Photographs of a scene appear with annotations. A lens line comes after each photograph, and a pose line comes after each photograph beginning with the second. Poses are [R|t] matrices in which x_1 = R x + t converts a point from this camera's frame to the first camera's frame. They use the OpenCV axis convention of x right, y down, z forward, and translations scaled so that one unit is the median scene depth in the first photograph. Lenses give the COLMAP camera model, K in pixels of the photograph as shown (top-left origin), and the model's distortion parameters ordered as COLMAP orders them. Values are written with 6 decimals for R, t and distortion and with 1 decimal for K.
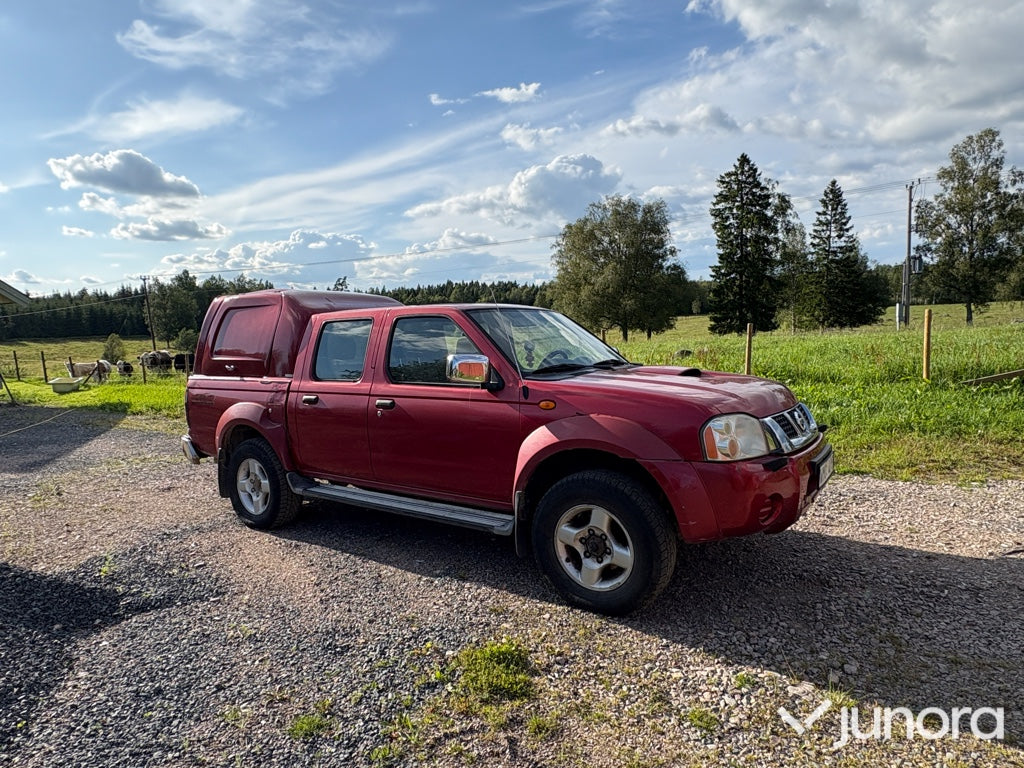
lens RADIAL K [[663.6, 0, 492.5], [0, 663.6, 396.0], [0, 0, 1]] dist [0.000673, 0.002940]
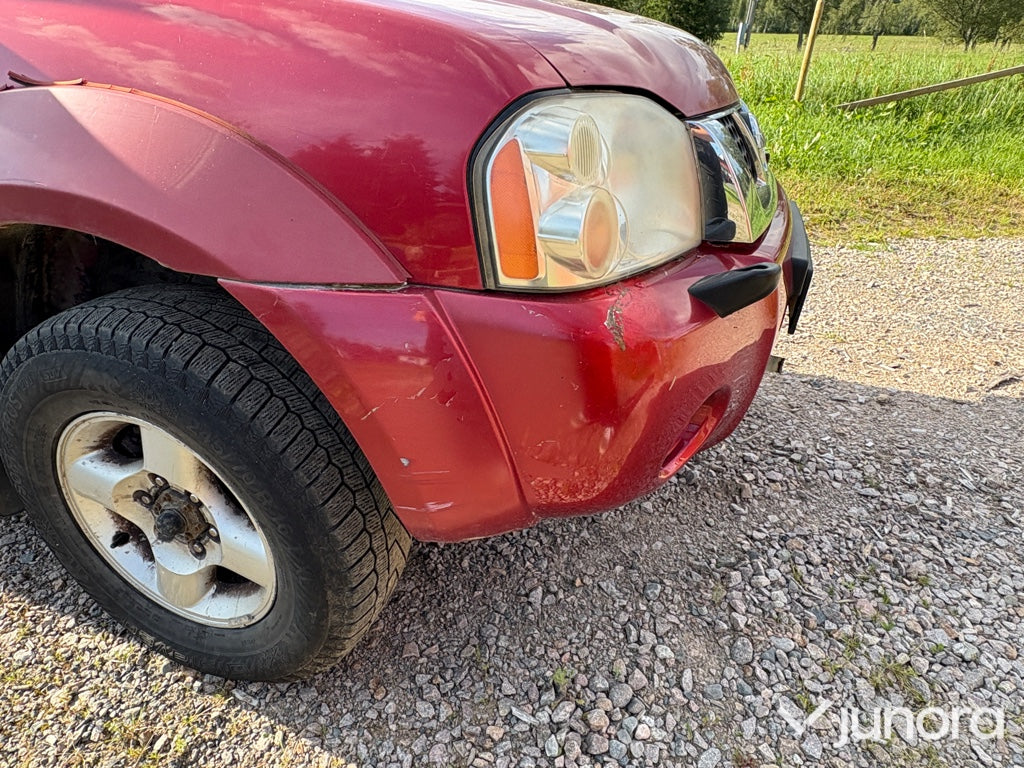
lens RADIAL K [[663.6, 0, 492.5], [0, 663.6, 396.0], [0, 0, 1]] dist [0.000673, 0.002940]
pose [[0.969895, -0.062990, 0.235237, 0.236644], [-0.031983, 0.924654, 0.379463, 0.037579], [-0.241415, -0.375563, 0.894802, 0.691140]]
